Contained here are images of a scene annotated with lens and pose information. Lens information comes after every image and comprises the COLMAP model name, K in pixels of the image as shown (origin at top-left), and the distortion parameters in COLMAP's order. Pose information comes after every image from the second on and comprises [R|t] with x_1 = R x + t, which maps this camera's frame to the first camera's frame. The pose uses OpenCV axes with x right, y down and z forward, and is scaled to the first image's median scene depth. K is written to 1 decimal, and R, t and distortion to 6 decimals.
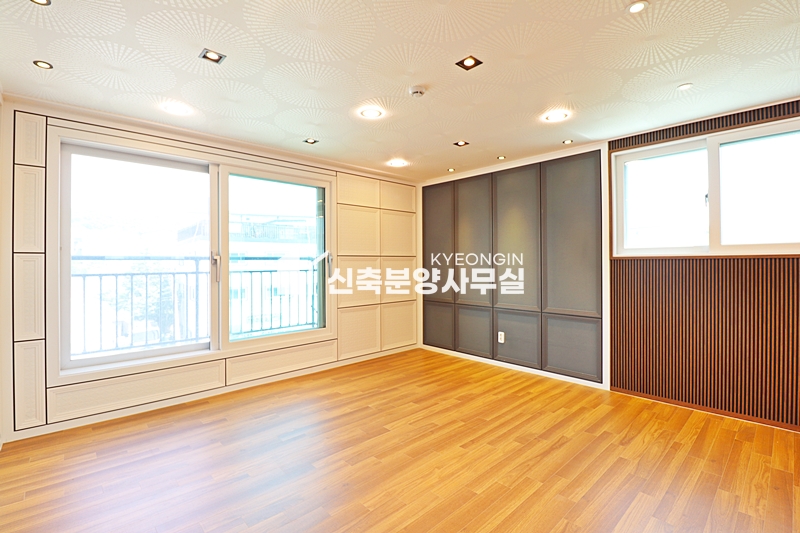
lens RADIAL K [[372.6, 0, 400.3], [0, 372.6, 260.7], [0, 0, 1]] dist [0.001027, -0.009652]
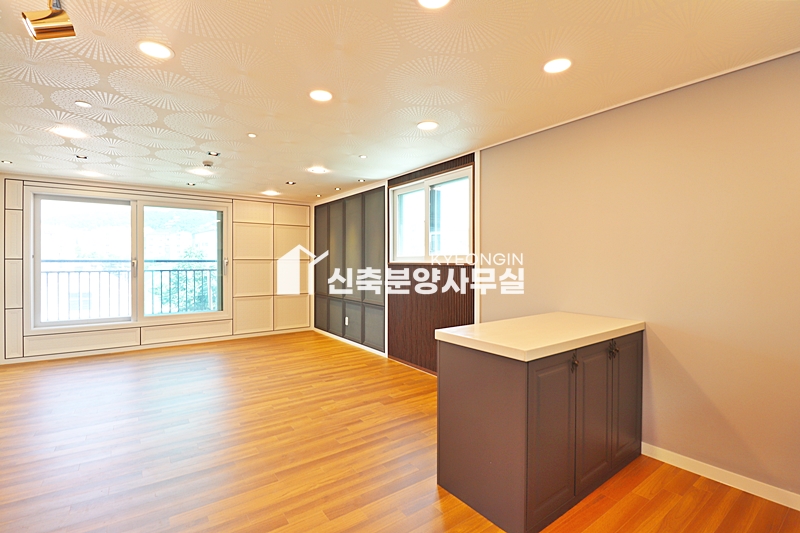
lens RADIAL K [[372.6, 0, 399.6], [0, 372.6, 261.8], [0, 0, 1]] dist [0.001027, -0.009652]
pose [[0.991983, 0.006585, -0.126202, 0.784250], [-0.006071, 0.999972, 0.004456, -0.019318], [0.126228, -0.003654, 0.991995, -0.385794]]
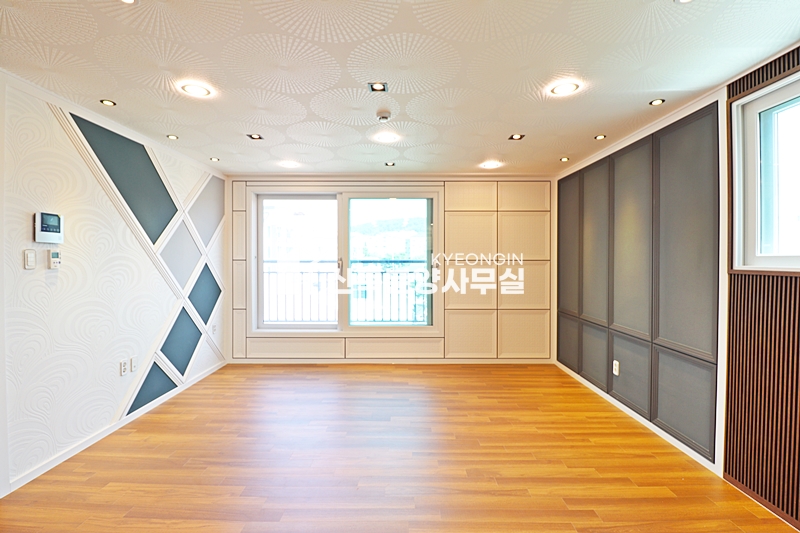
lens RADIAL K [[372.6, 0, 399.7], [0, 372.6, 262.6], [0, 0, 1]] dist [0.001027, -0.009652]
pose [[0.727764, 0.013236, -0.685699, 0.588217], [-0.002924, 0.999865, 0.016198, -0.029839], [0.685821, -0.009783, 0.727705, 0.164700]]
